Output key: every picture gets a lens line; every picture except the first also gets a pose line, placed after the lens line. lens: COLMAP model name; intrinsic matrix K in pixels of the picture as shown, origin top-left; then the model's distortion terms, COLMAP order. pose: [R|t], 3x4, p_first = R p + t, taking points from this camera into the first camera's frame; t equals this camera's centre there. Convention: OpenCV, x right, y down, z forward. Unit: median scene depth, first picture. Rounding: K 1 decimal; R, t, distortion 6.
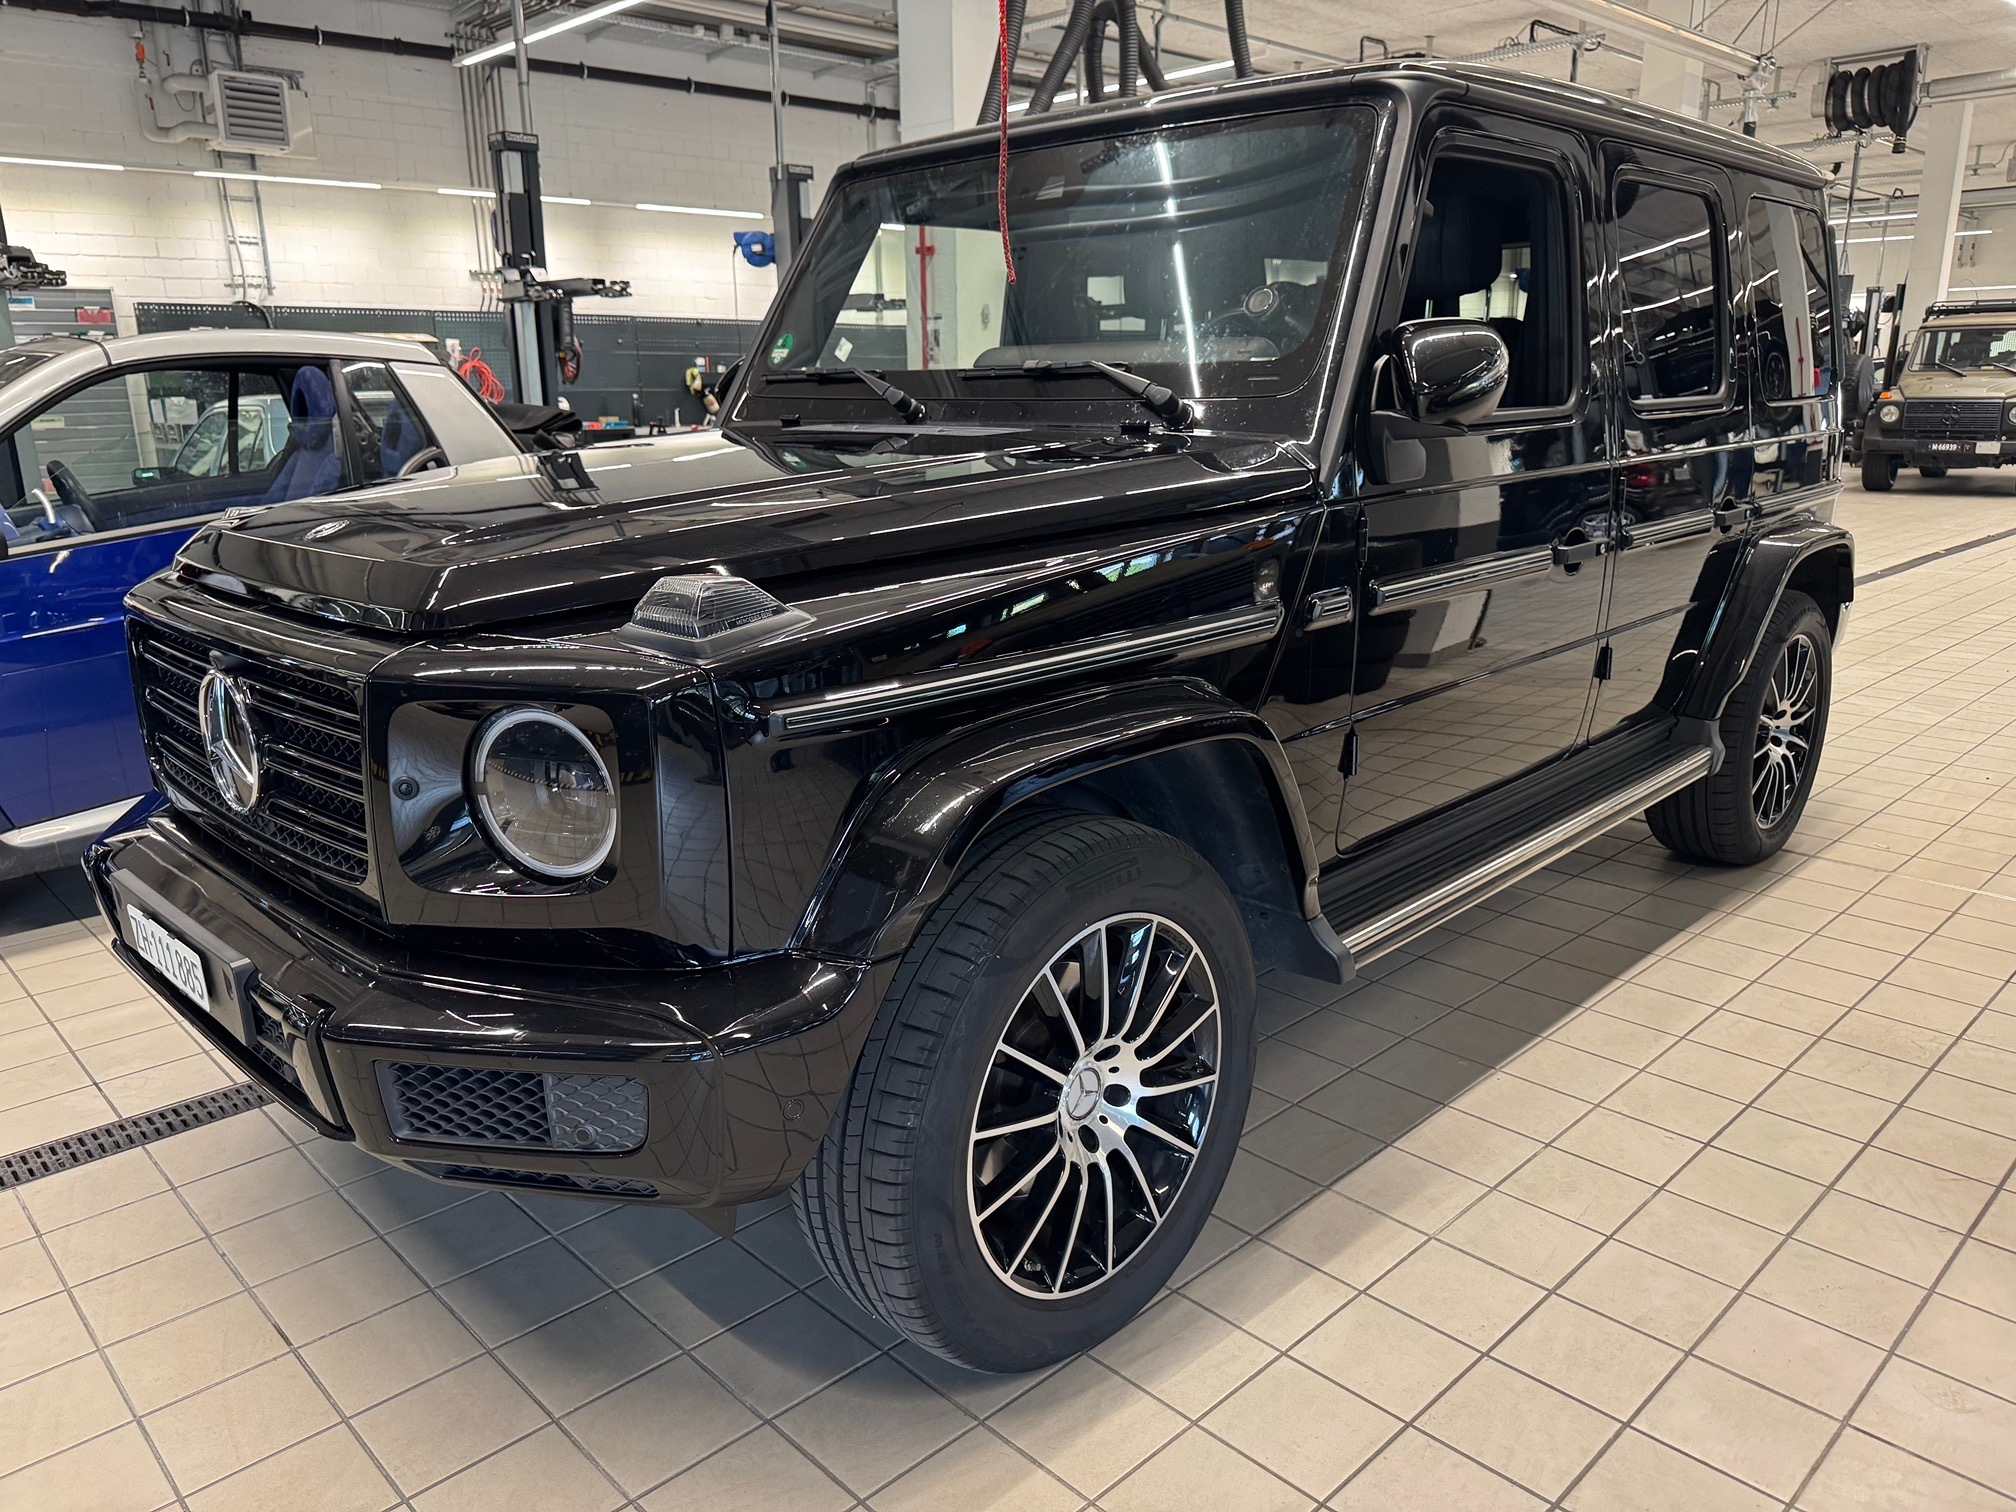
lens RADIAL K [[1393.4, 0, 966.0], [0, 1393.4, 787.8], [0, 0, 1]] dist [0.006555, -0.002760]
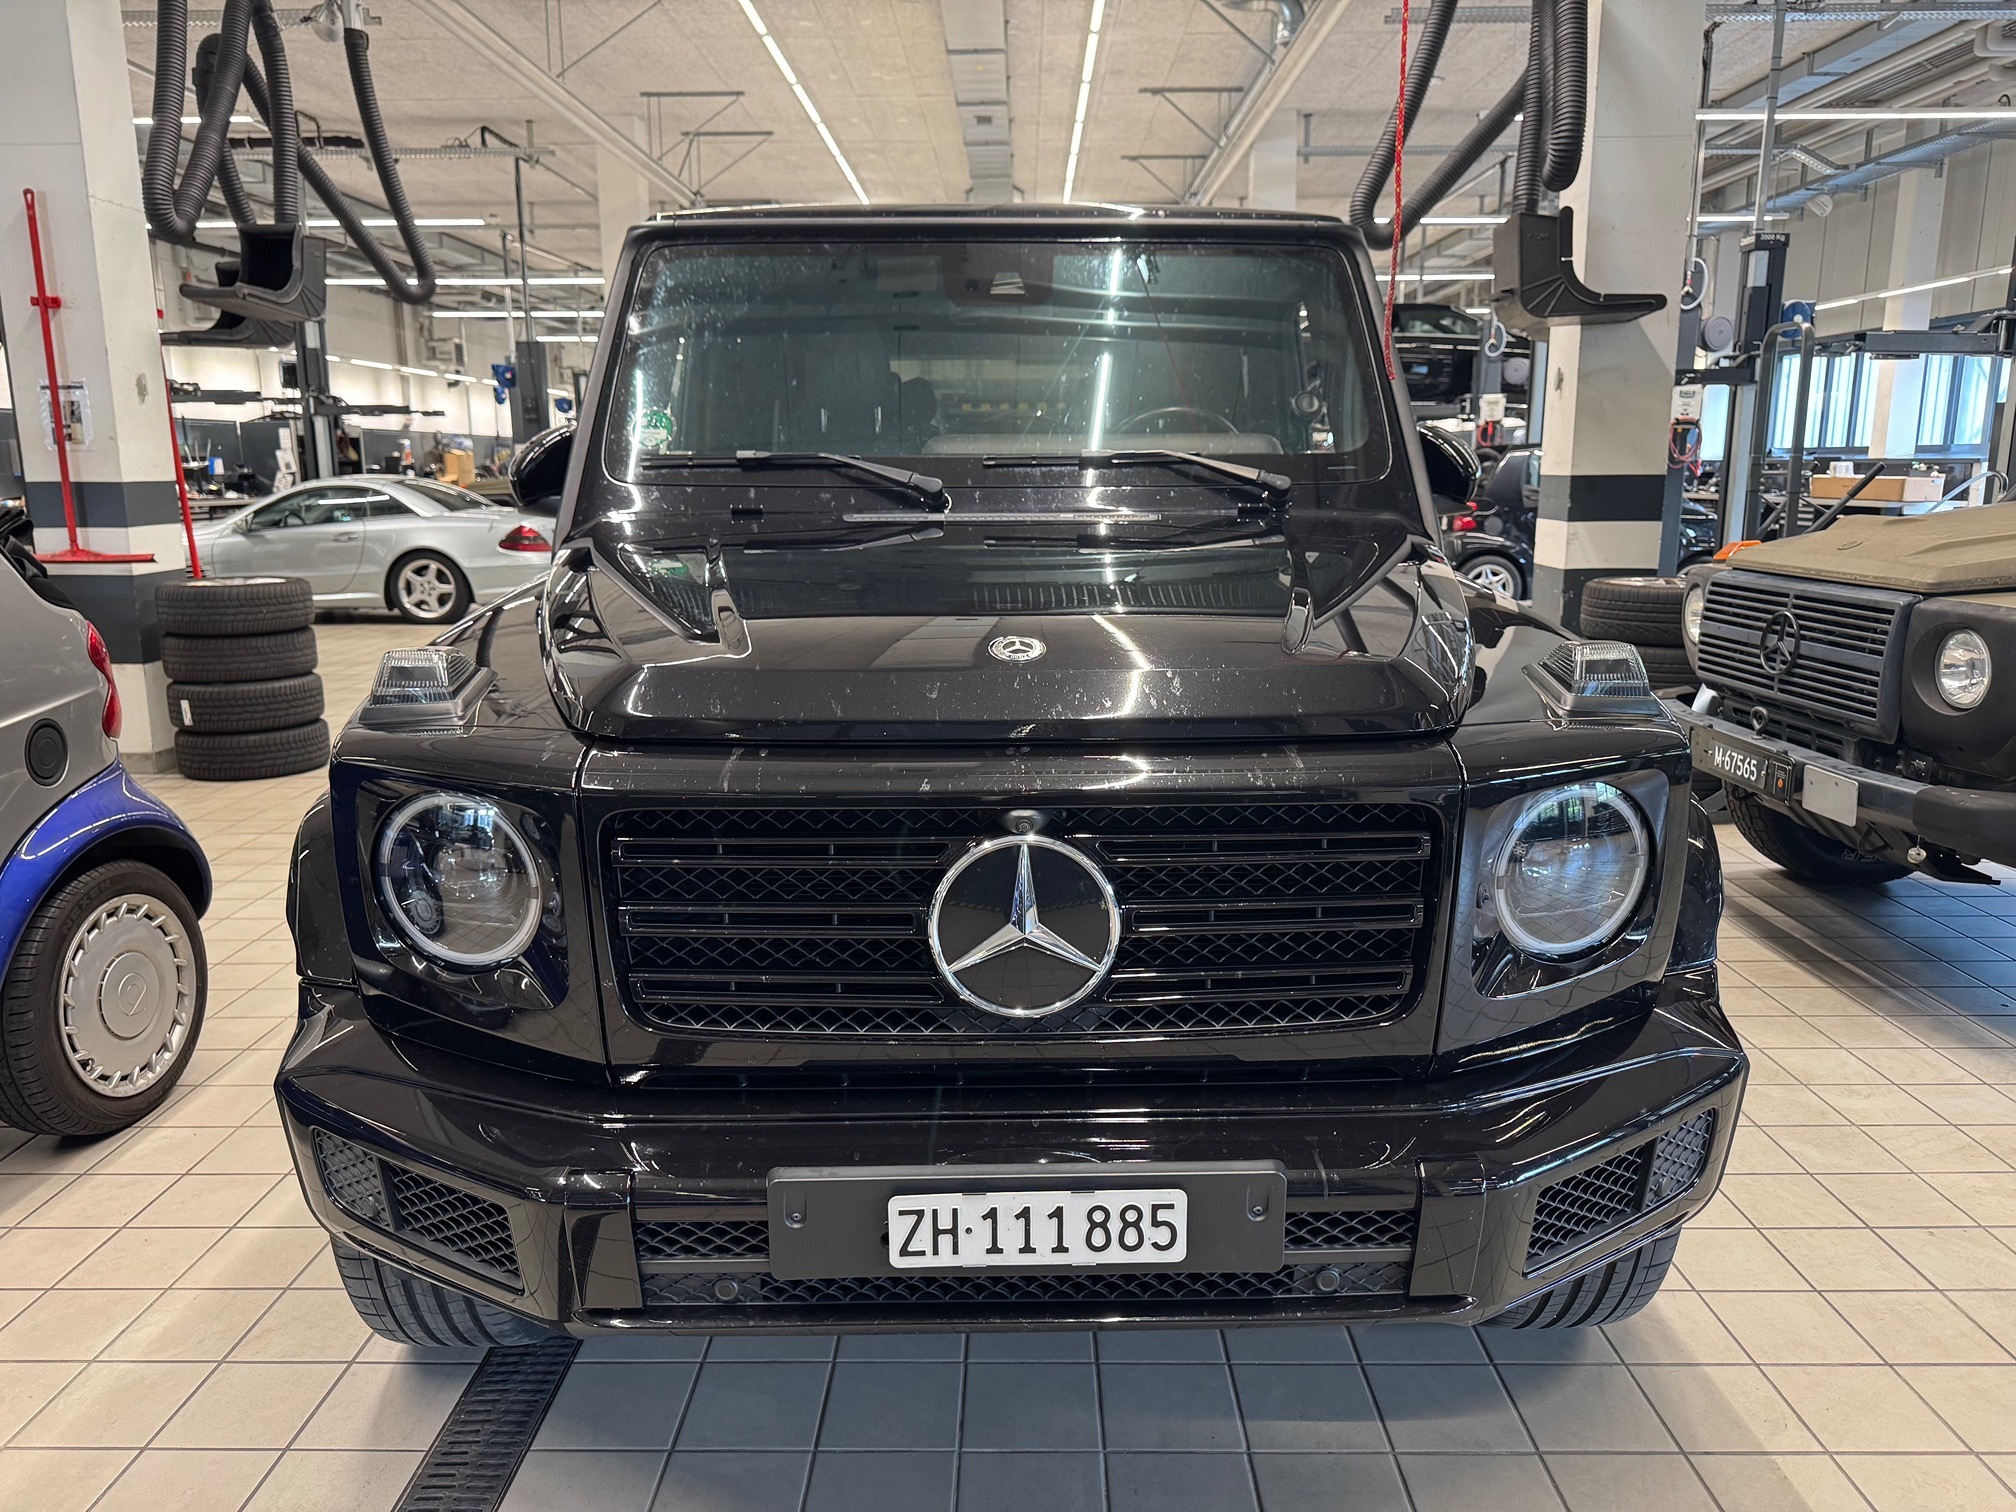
lens RADIAL K [[1441.9, 0, 994.6], [0, 1441.9, 753.9], [0, 0, 1]] dist [-0.006149, -0.003491]
pose [[0.698328, -0.133206, 0.703274, -0.256957], [0.194658, 0.980842, -0.007509, -0.029273], [-0.688801, 0.142141, 0.710879, 0.102940]]
